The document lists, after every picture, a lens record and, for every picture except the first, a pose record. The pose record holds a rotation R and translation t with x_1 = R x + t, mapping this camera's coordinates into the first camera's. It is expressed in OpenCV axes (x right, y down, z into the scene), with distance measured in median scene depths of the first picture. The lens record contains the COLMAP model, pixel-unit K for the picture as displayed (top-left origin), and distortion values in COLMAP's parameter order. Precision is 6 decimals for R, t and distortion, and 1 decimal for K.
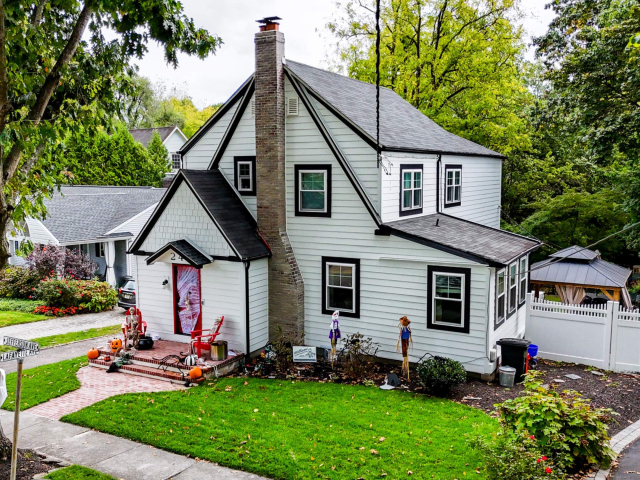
lens RADIAL K [[643.6, 0, 317.6], [0, 643.6, 241.5], [0, 0, 1]] dist [0.068009, 0.000000]
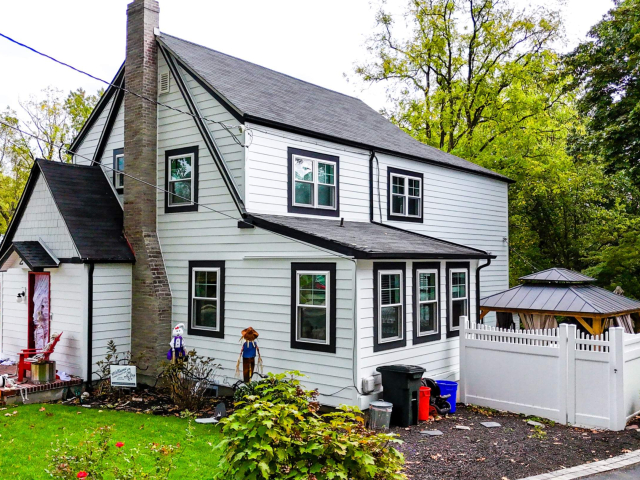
lens RADIAL K [[643.6, 0, 324.4], [0, 643.6, 241.1], [0, 0, 1]] dist [0.068009, 0.000000]
pose [[0.980474, -0.002262, -0.196638, 0.332046], [-0.027316, 0.988673, -0.147579, 0.113725], [0.194745, 0.150069, 0.969306, 0.252356]]
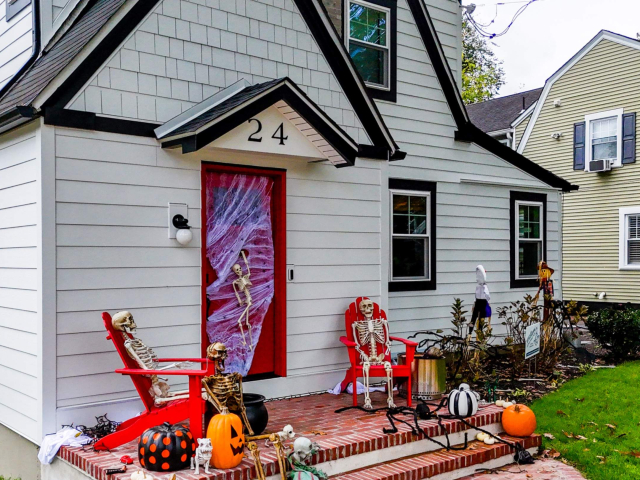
lens RADIAL K [[724.4, 0, 325.5], [0, 724.4, 260.0], [0, 0, 1]] dist [0.038921, 0.000000]
pose [[0.370841, -0.009982, 0.928643, -0.547315], [0.109255, 0.993467, -0.032951, 0.103009], [-0.922248, 0.113678, 0.369509, 0.843142]]
